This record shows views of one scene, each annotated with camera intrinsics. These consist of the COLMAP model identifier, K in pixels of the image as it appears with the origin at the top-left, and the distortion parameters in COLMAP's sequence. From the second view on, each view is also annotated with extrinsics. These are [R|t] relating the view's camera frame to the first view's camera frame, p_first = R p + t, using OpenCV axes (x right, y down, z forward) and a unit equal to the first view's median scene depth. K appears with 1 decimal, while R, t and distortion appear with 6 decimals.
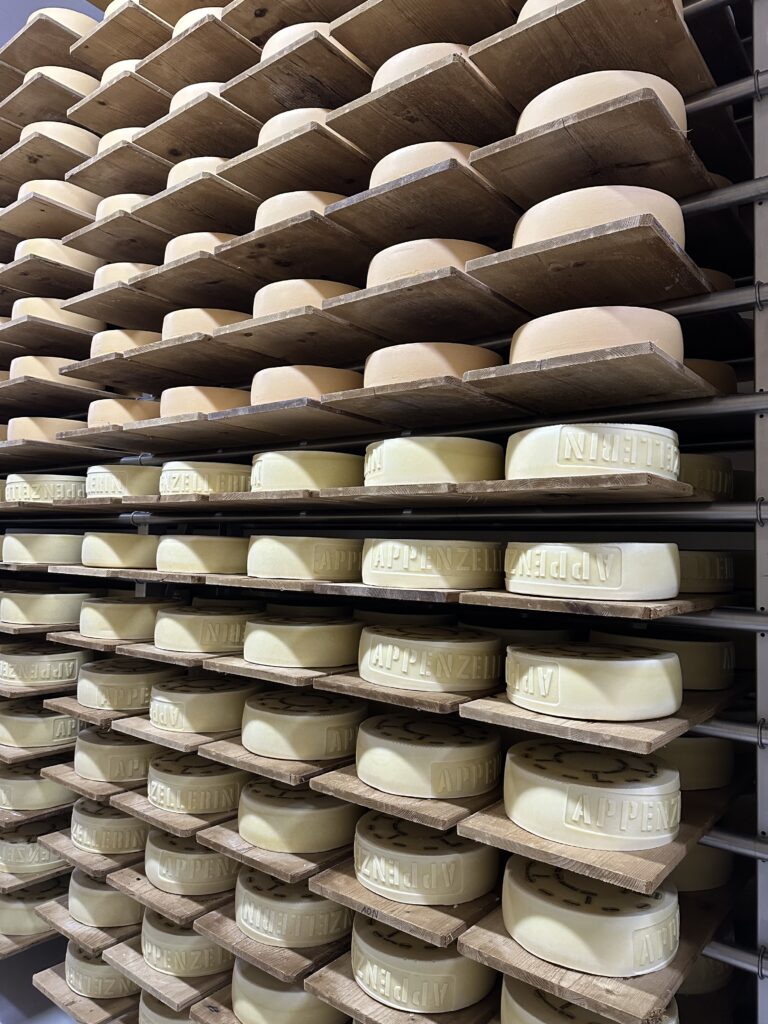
lens RADIAL K [[713.7, 0, 384.0], [0, 713.7, 512.0], [0, 0, 1]] dist [0.145420, -0.231653]
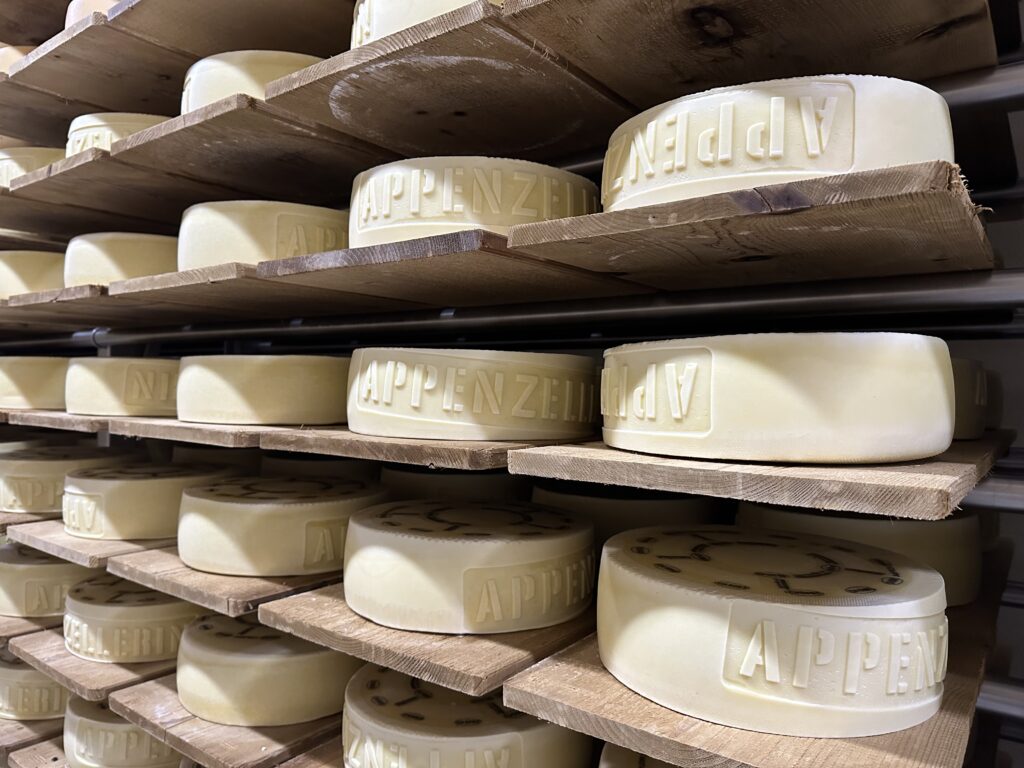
lens RADIAL K [[721.4, 0, 512.0], [0, 721.4, 384.0], [0, 0, 1]] dist [0.068580, -0.073634]
pose [[0.999506, -0.011207, 0.029347, 0.084494], [0.009669, 0.998597, 0.052065, 0.177016], [-0.029889, -0.051755, 0.998212, 0.458771]]
